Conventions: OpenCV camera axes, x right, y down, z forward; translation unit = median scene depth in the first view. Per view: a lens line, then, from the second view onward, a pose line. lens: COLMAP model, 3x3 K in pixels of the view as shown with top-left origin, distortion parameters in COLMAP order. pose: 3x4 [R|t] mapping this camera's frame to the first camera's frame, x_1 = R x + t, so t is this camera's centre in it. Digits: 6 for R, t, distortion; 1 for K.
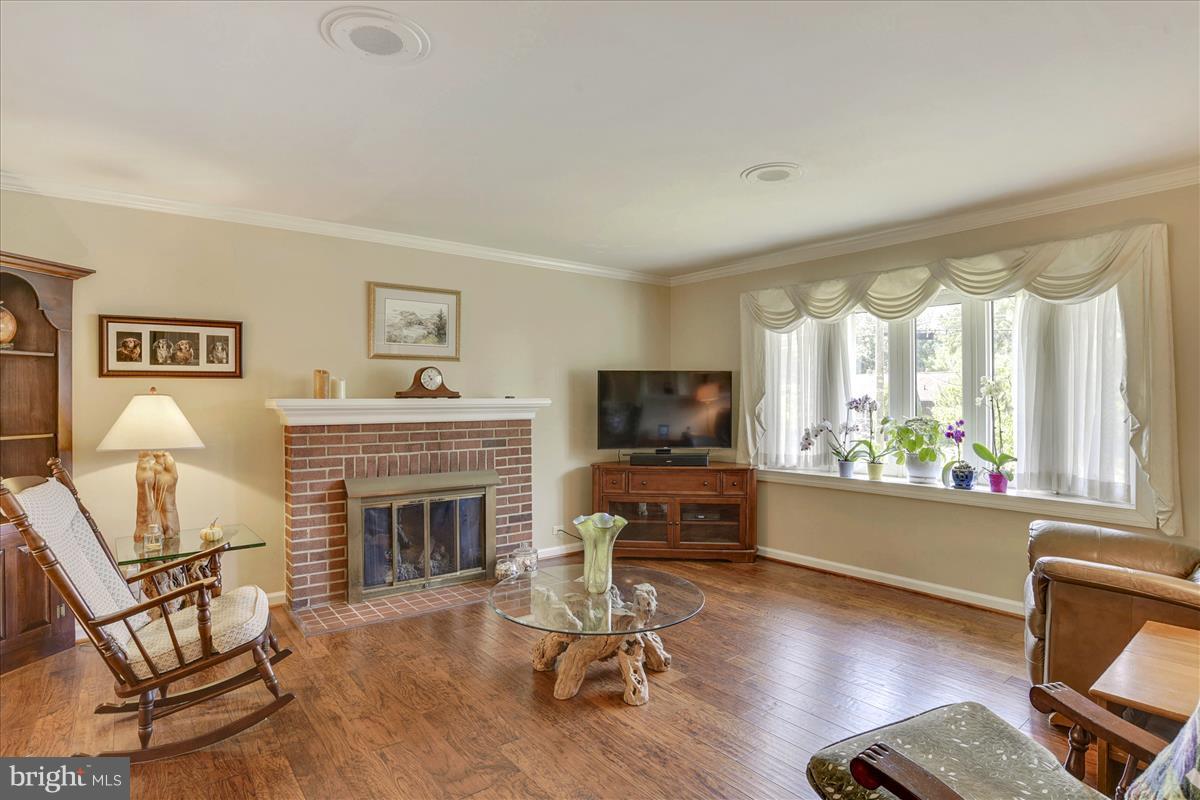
lens RADIAL K [[637.8, 0, 600.0], [0, 637.8, 400.0], [0, 0, 1]] dist [-0.004897, -0.000164]
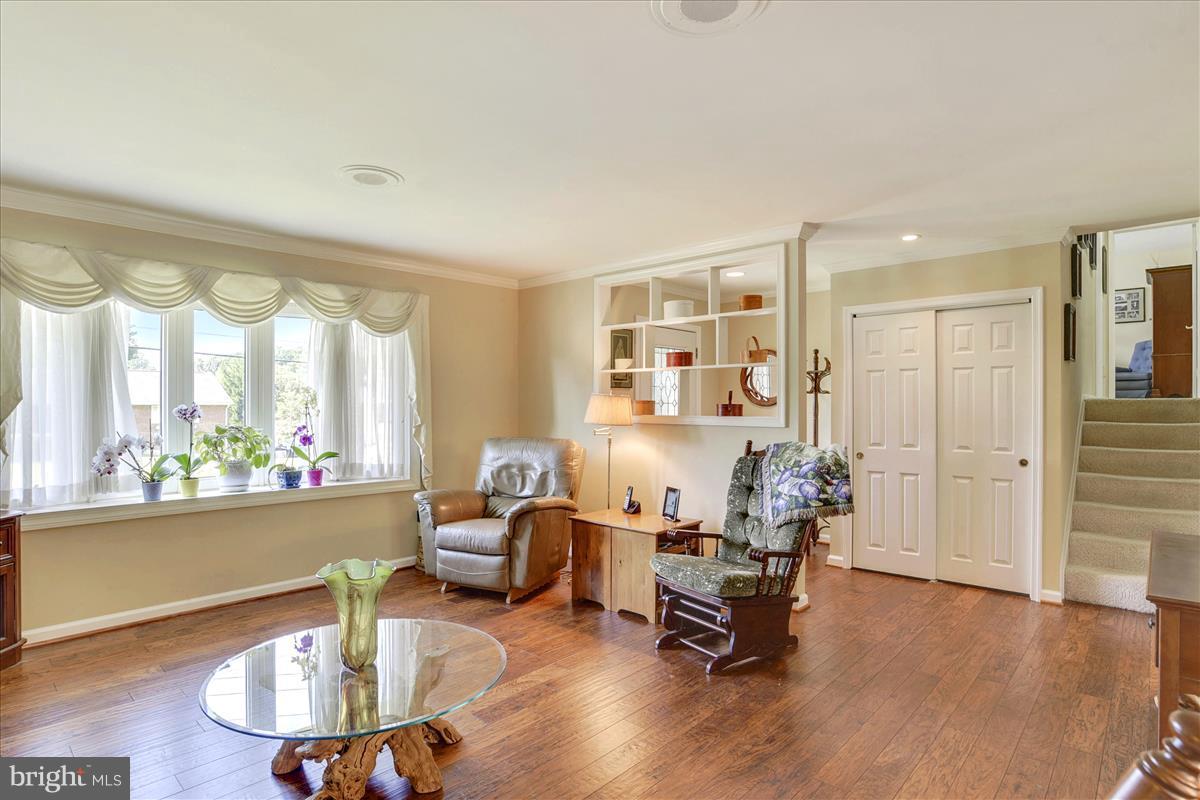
lens RADIAL K [[637.8, 0, 600.0], [0, 637.8, 400.0], [0, 0, 1]] dist [-0.004897, -0.000164]
pose [[-0.149401, 0.011345, 0.988712, -0.539460], [0.000911, 0.999935, -0.011336, 0.000251], [-0.988776, -0.000793, -0.149402, 0.571547]]
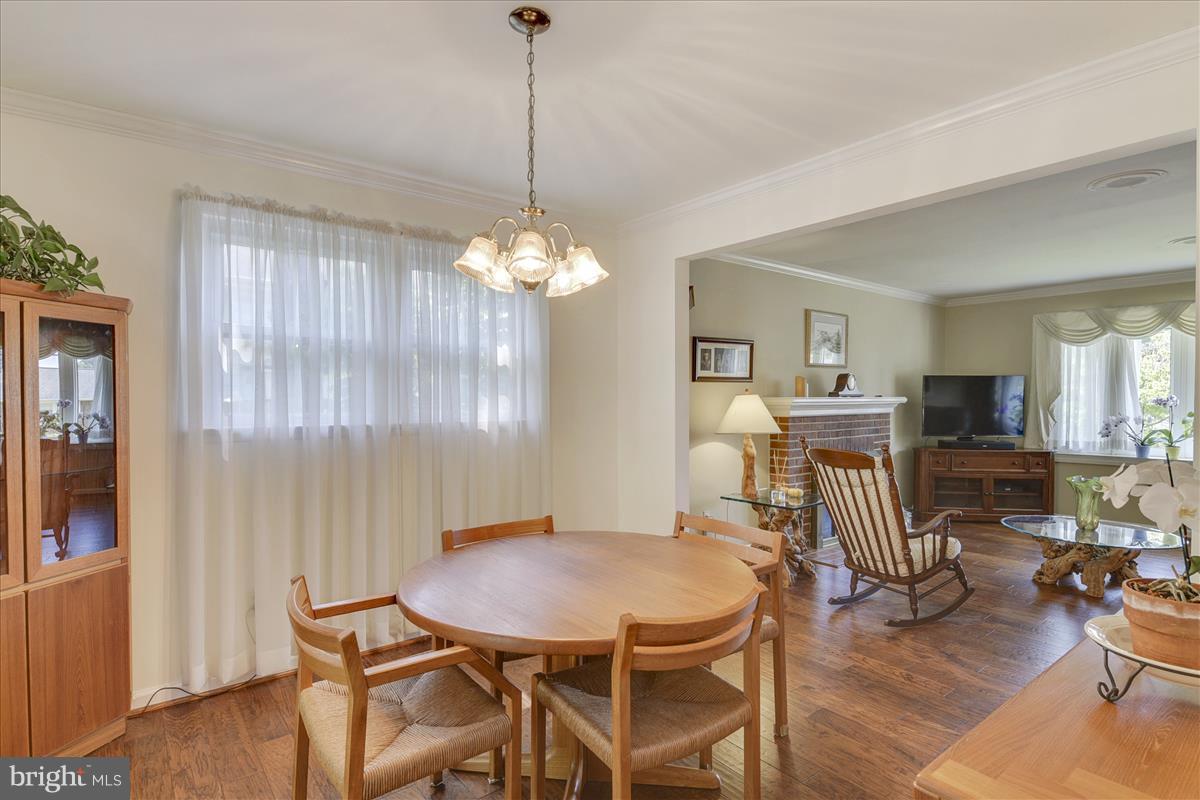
lens RADIAL K [[609.7, 0, 600.0], [0, 609.7, 400.0], [0, 0, 1]] dist [0.024647, 0.001223]
pose [[0.999959, 0.001137, 0.008942, -0.760816], [-0.001168, 0.999993, 0.003505, 0.000425], [-0.008938, -0.003515, 0.999954, -0.261010]]
